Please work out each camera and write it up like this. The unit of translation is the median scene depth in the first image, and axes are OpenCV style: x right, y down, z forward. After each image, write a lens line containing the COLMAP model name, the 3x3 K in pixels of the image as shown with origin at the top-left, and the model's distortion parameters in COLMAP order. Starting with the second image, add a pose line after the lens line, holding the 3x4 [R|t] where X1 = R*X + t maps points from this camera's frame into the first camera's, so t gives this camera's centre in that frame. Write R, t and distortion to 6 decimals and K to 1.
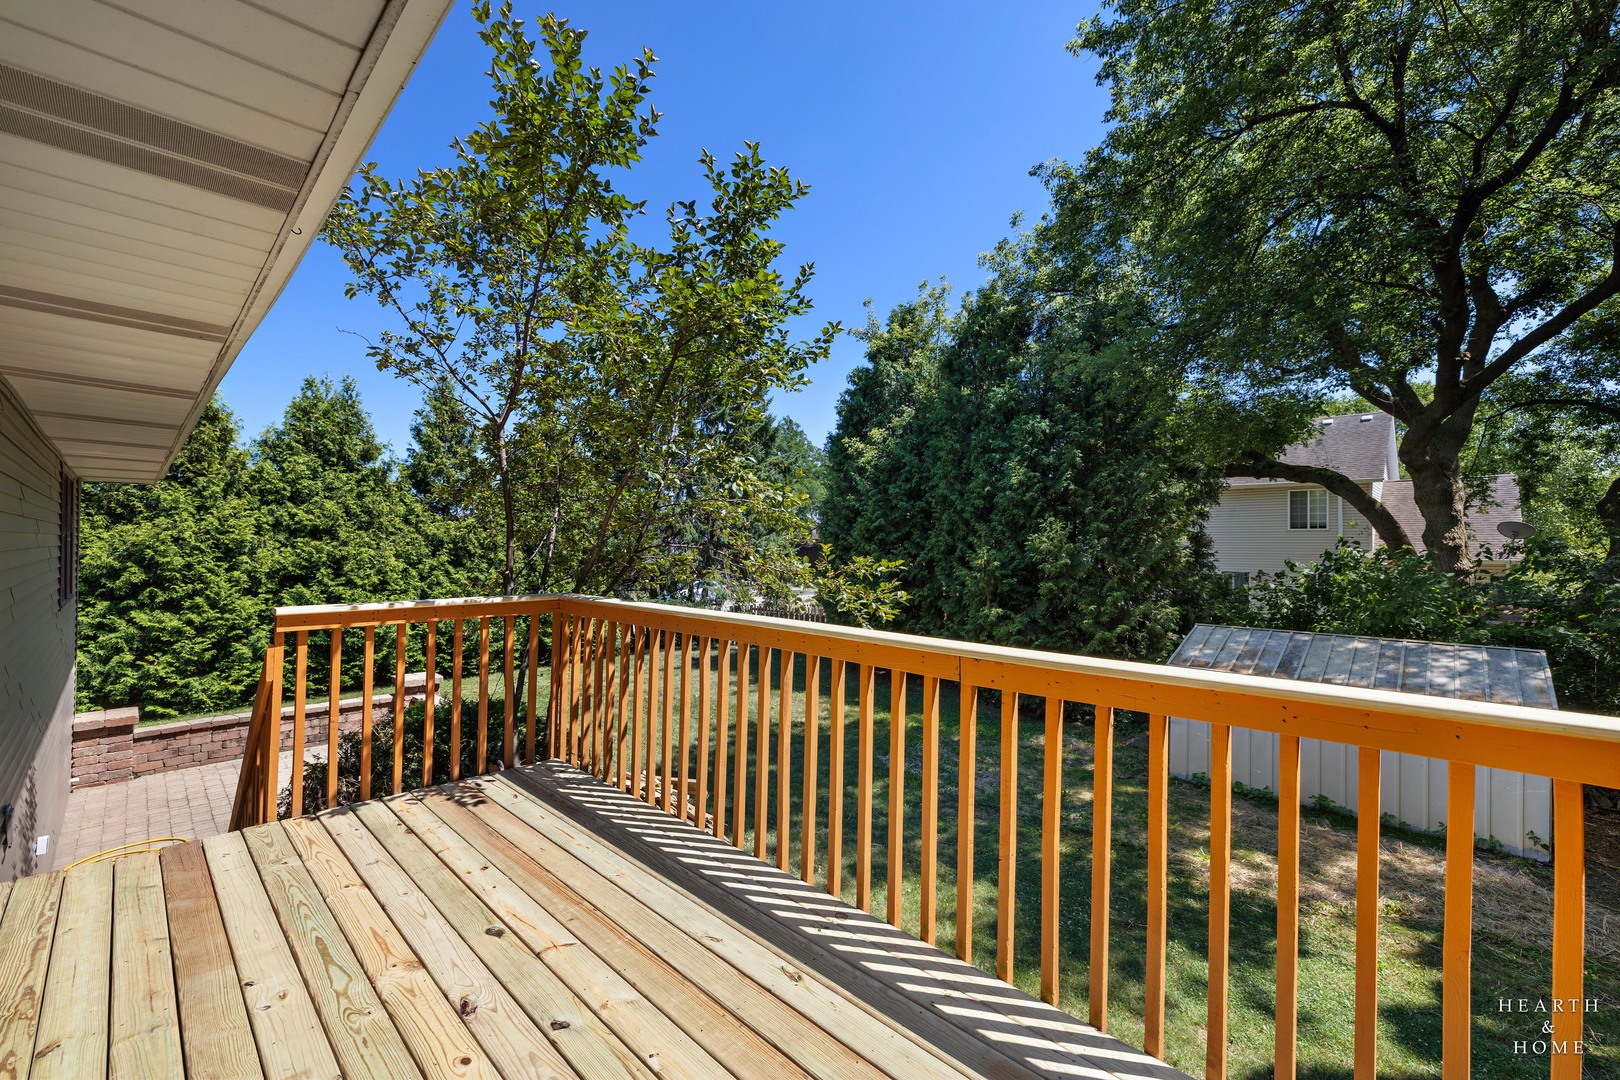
lens RADIAL K [[681.7, 0, 847.4], [0, 681.7, 532.0], [0, 0, 1]] dist [-0.002801, 0.000719]
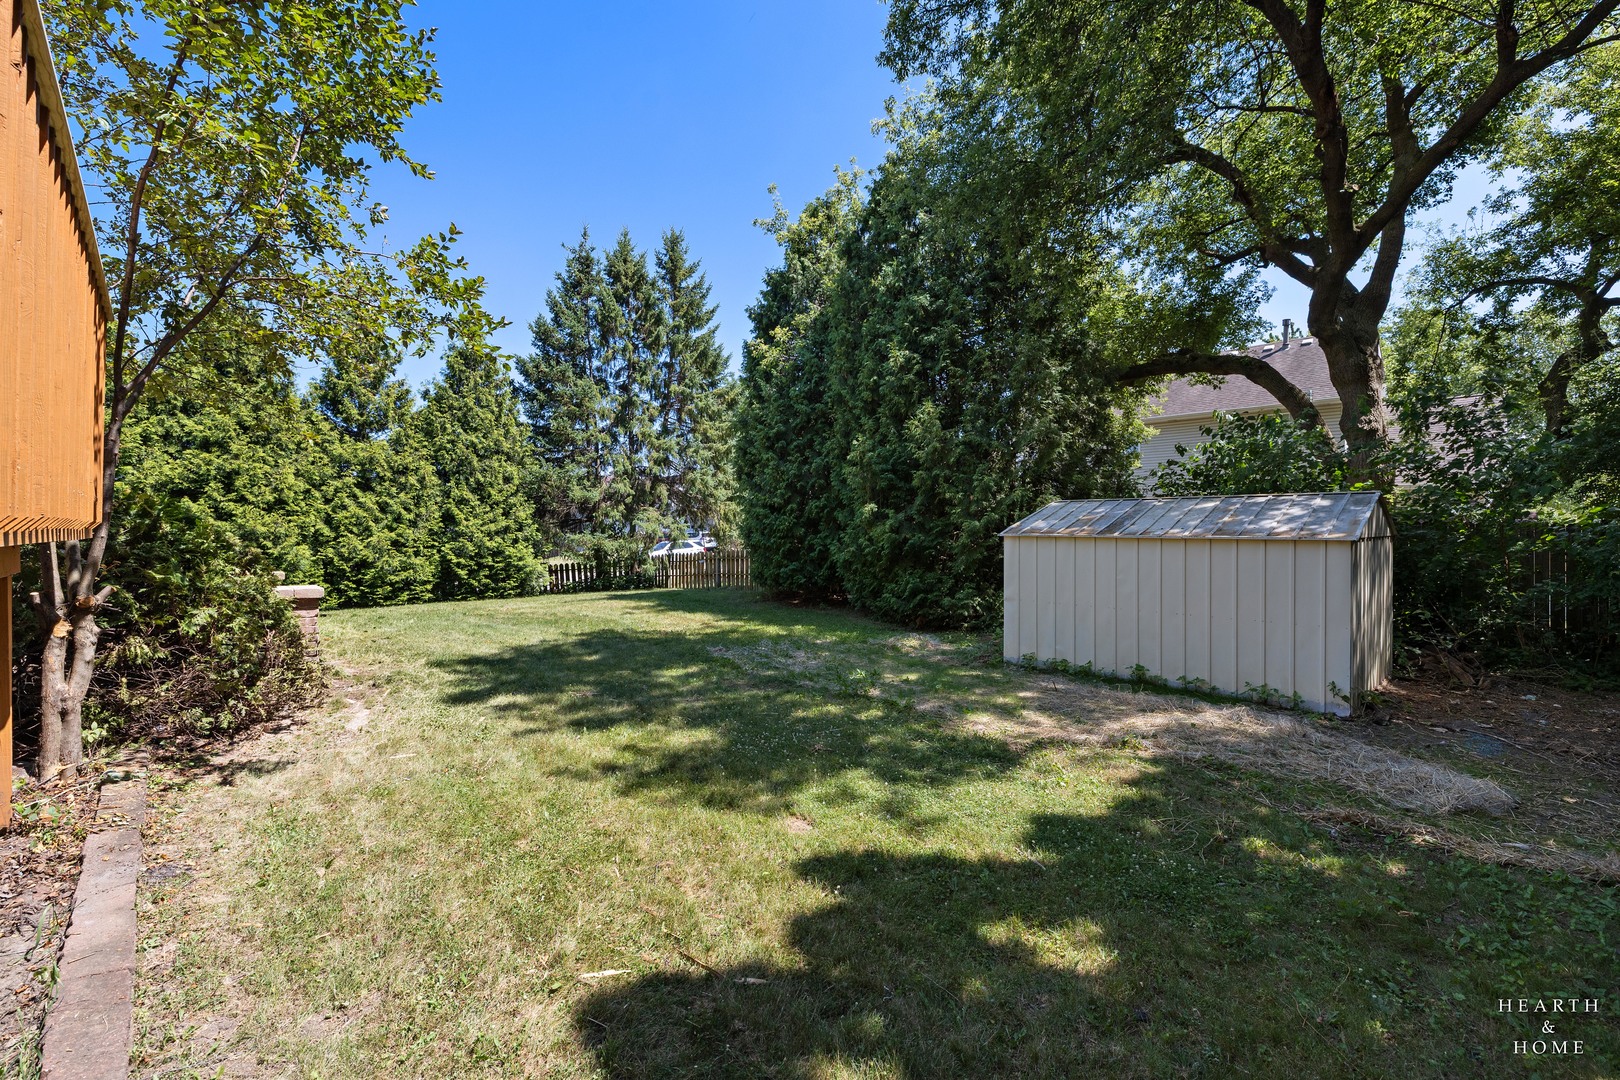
lens RADIAL K [[726.1, 0, 831.8], [0, 726.1, 510.3], [0, 0, 1]] dist [-0.000051, -0.001351]
pose [[0.999394, 0.019168, -0.029066, 0.127623], [-0.018901, 0.999777, 0.009446, 0.072945], [0.029240, -0.008891, 0.999533, 0.023513]]
